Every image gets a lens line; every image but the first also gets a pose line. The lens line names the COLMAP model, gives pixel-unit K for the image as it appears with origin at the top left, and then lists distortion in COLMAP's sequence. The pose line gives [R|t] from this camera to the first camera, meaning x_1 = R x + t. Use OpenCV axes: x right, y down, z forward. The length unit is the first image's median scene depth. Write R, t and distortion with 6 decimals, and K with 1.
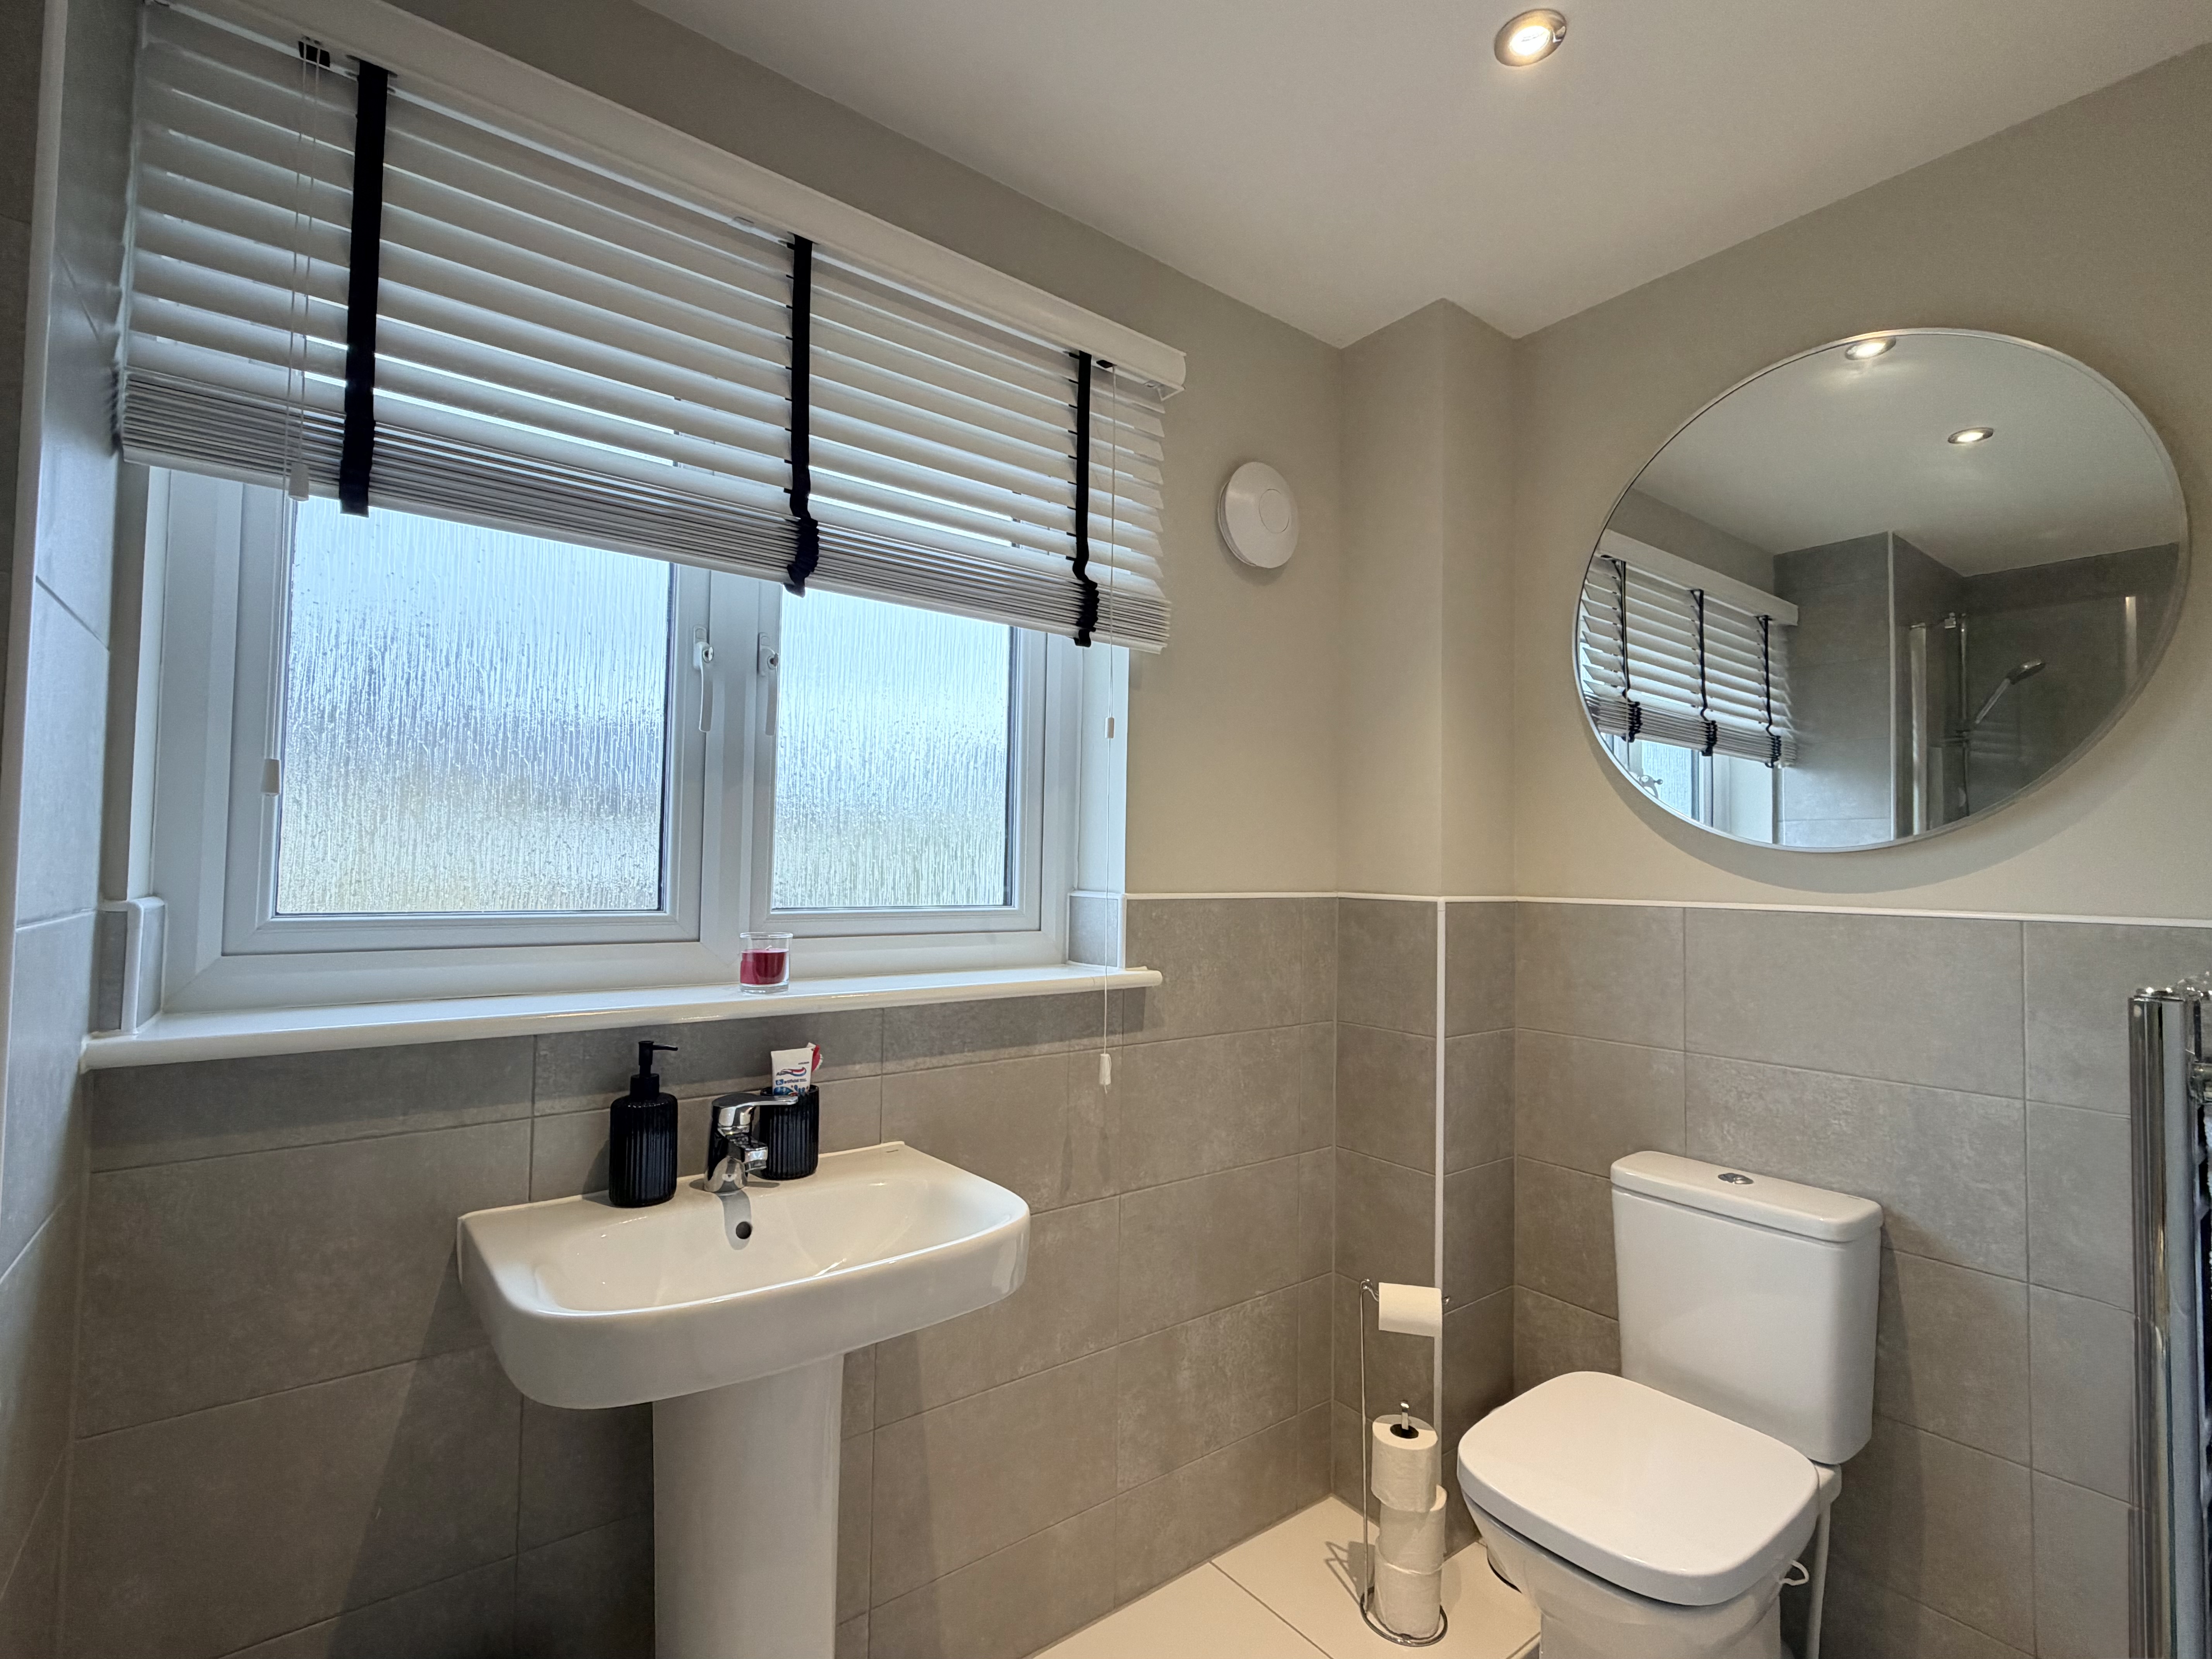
lens RADIAL K [[1025.7, 0, 1099.2], [0, 1025.7, 828.5], [0, 0, 1]] dist [0.000184, -0.001808]
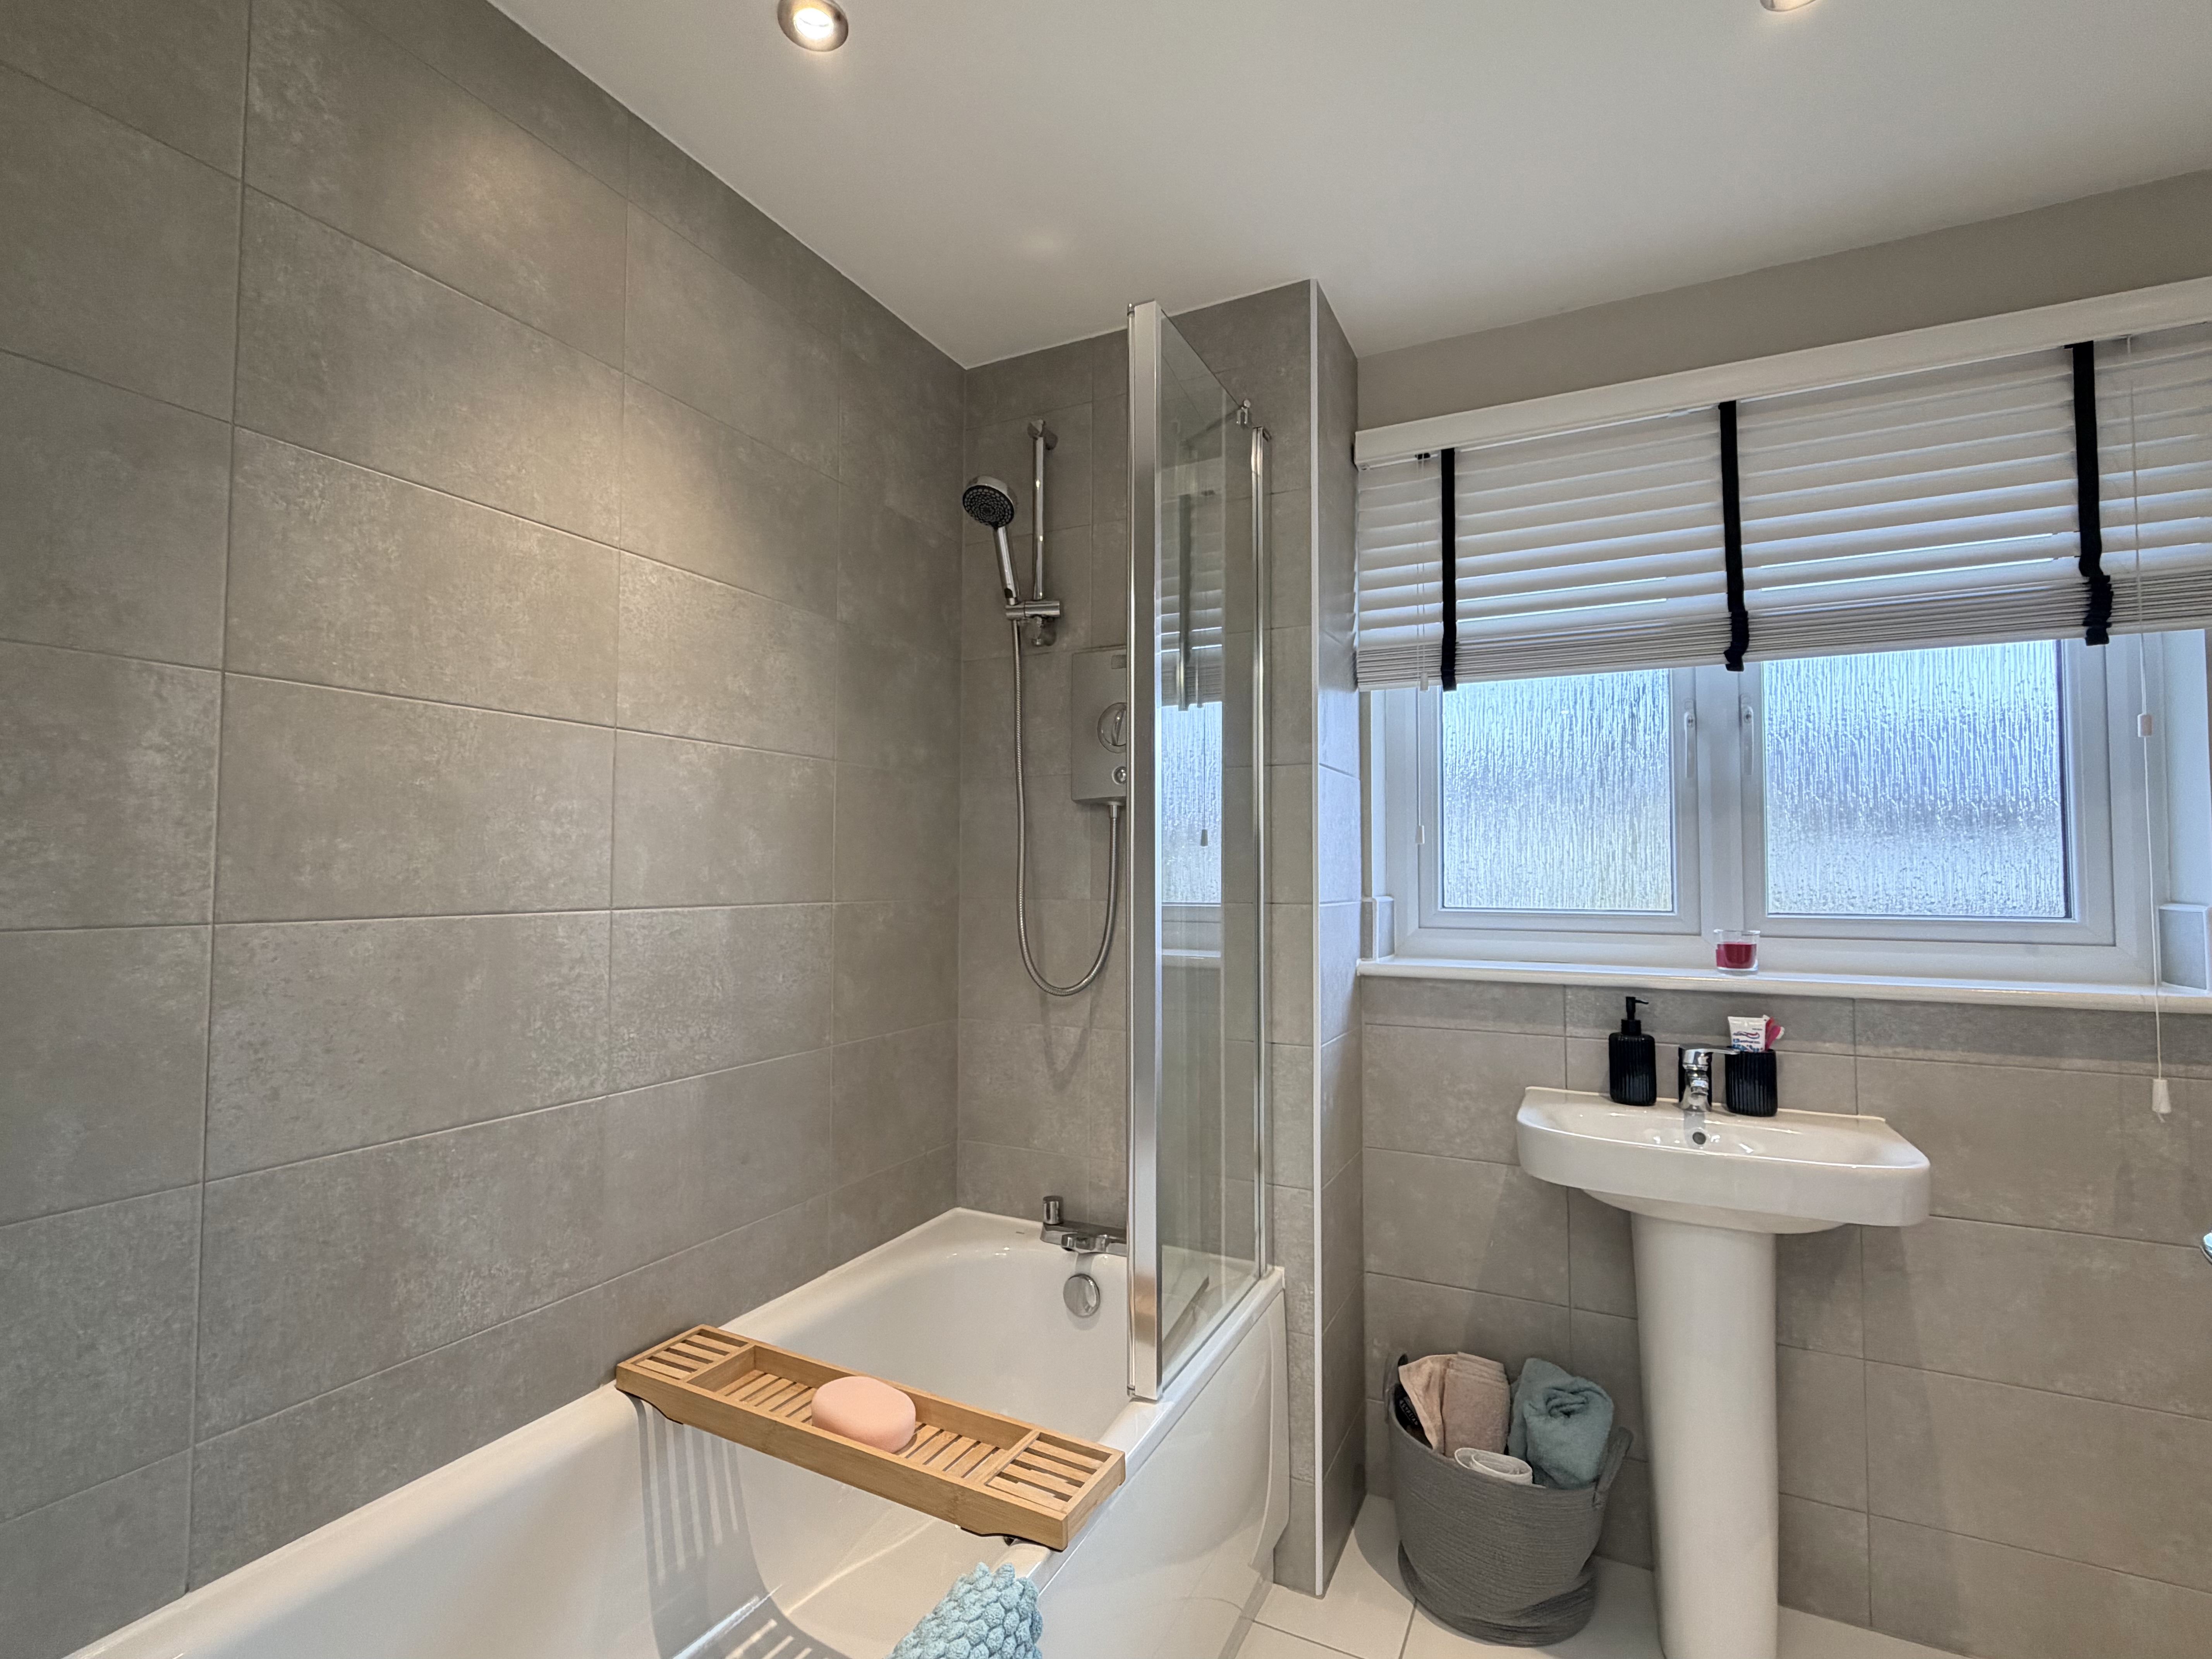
lens RADIAL K [[1025.7, 0, 1110.5], [0, 1025.7, 830.6], [0, 0, 1]] dist [0.000184, -0.001808]
pose [[0.435917, -0.054717, -0.898322, 0.535418], [0.036843, 0.998398, -0.042934, 0.002773], [0.899232, -0.014381, 0.437235, -0.302266]]
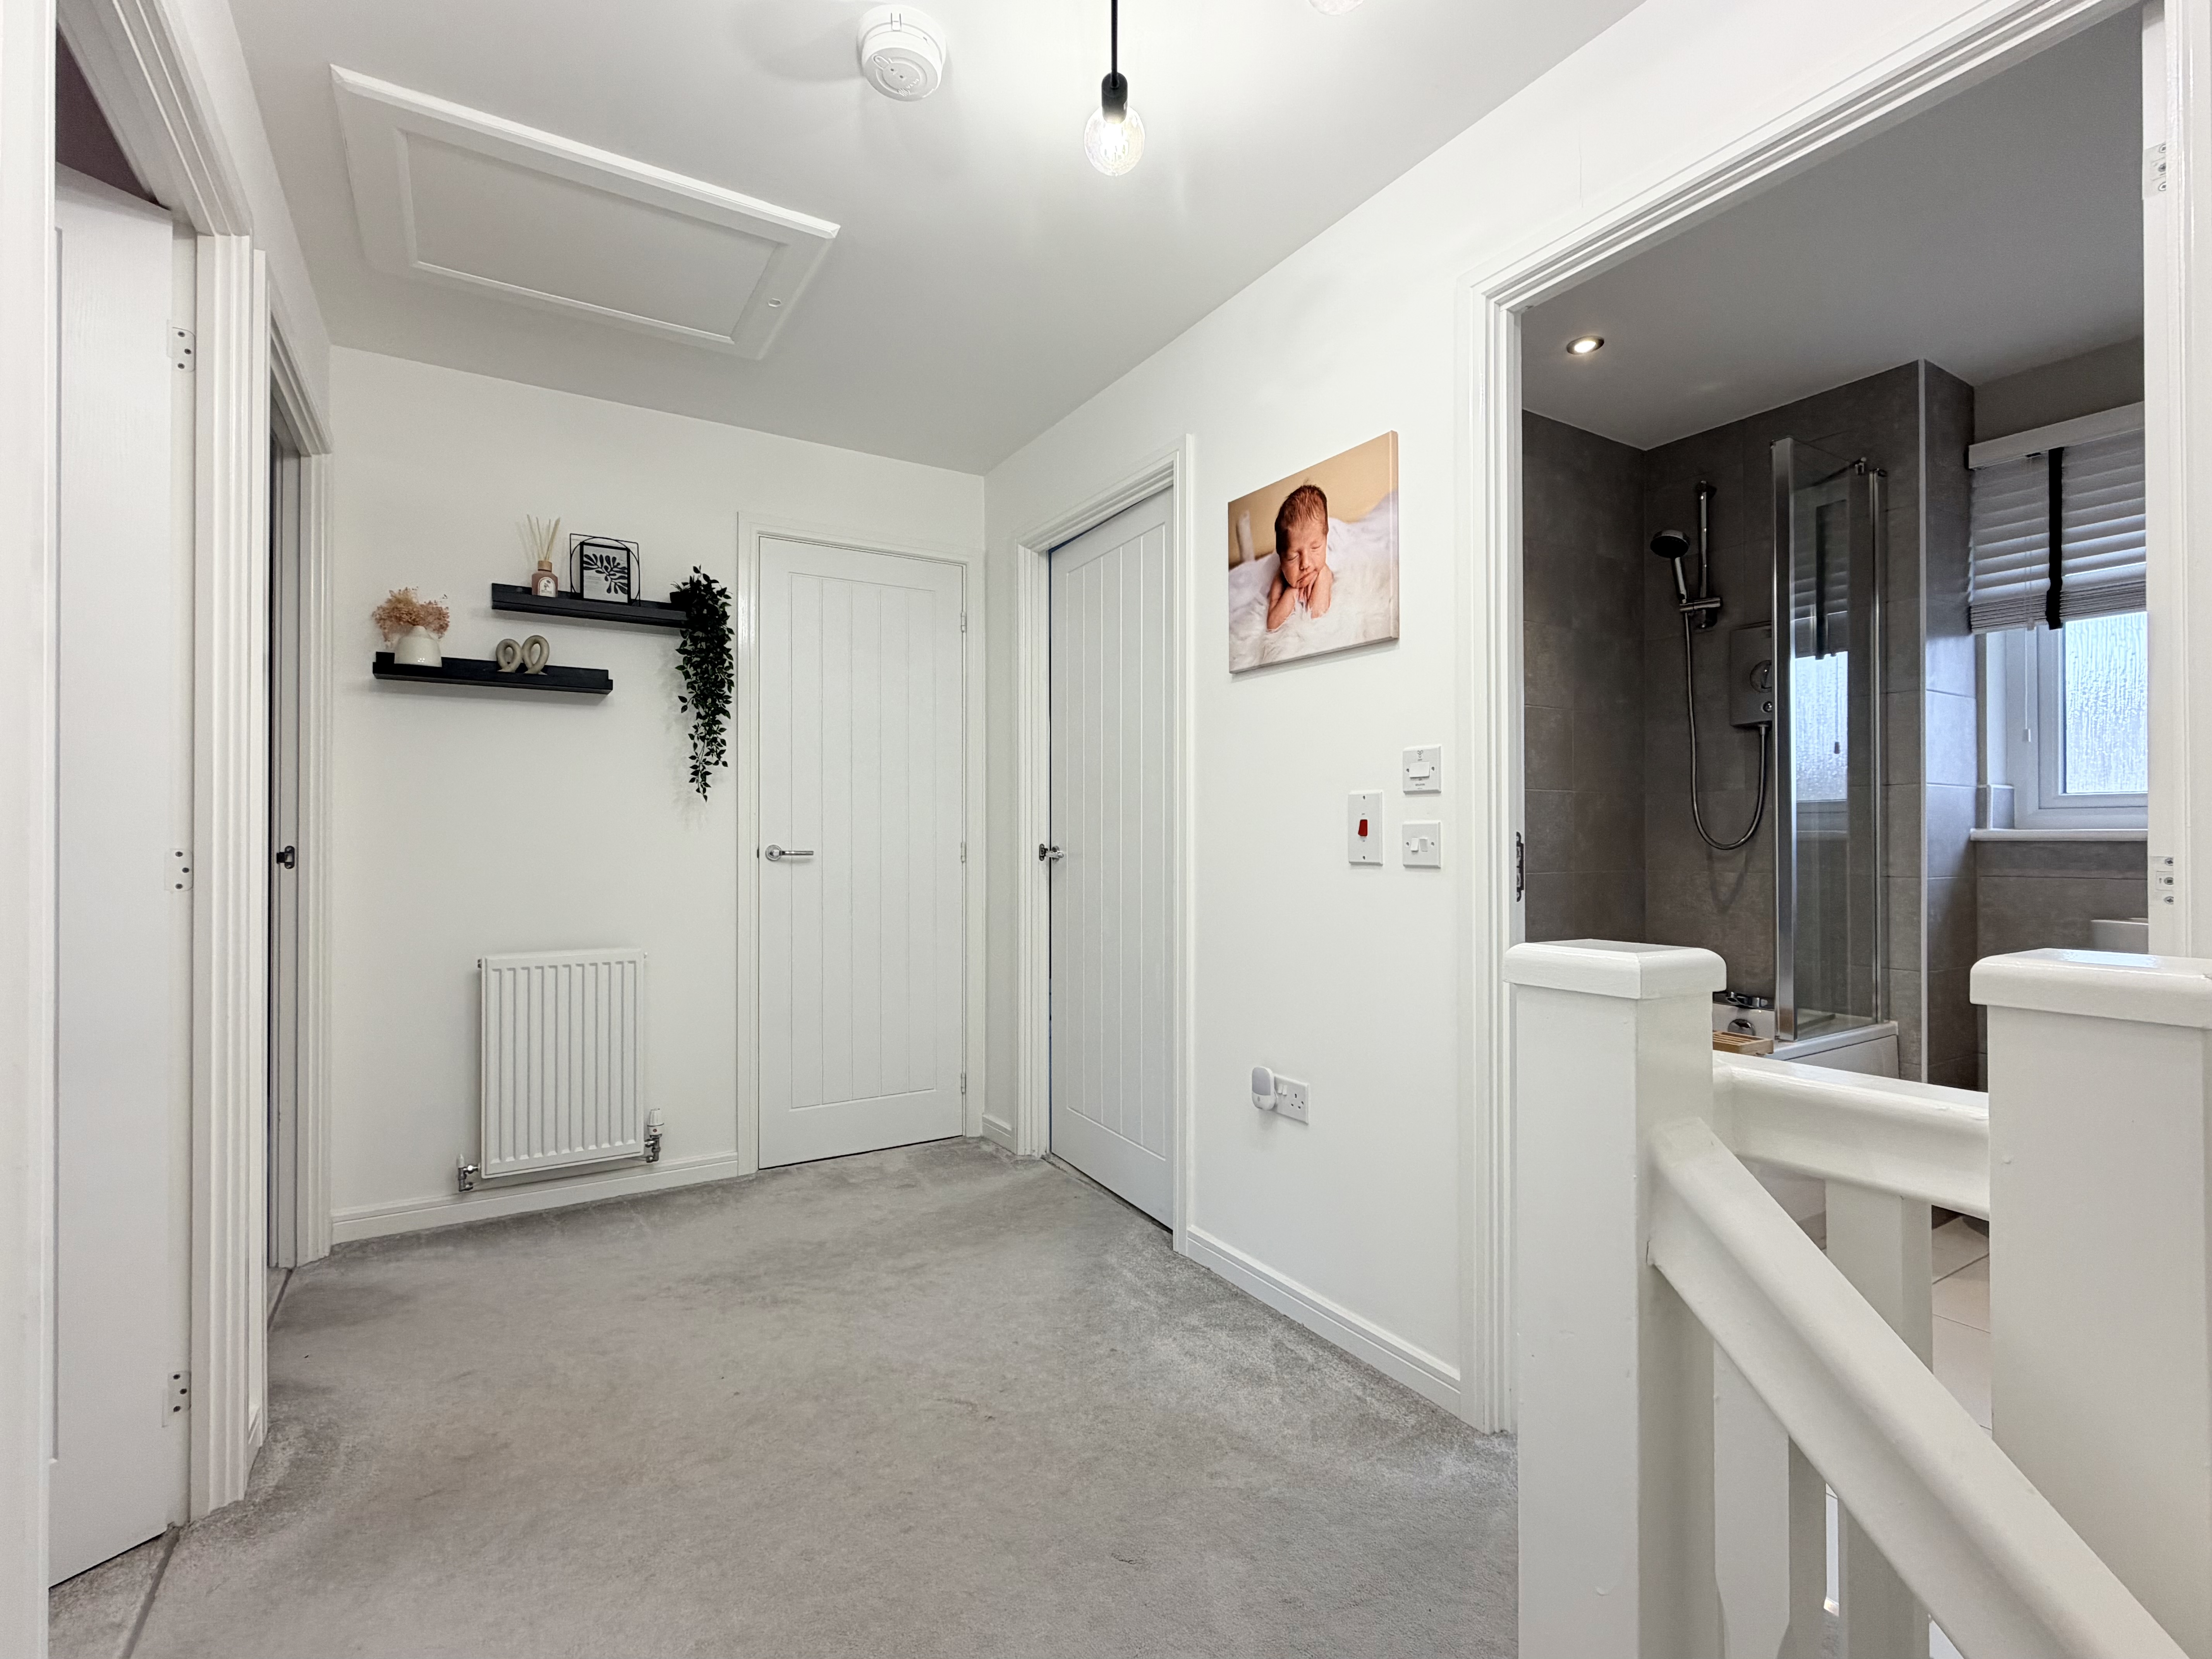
lens RADIAL K [[1025.7, 0, 1098.6], [0, 1025.7, 825.8], [0, 0, 1]] dist [0.000184, -0.001808]
pose [[-0.118208, -0.024472, -0.992687, 1.645111], [0.033149, 0.999042, -0.028576, 0.138609], [0.992435, -0.036284, -0.117283, -0.857070]]
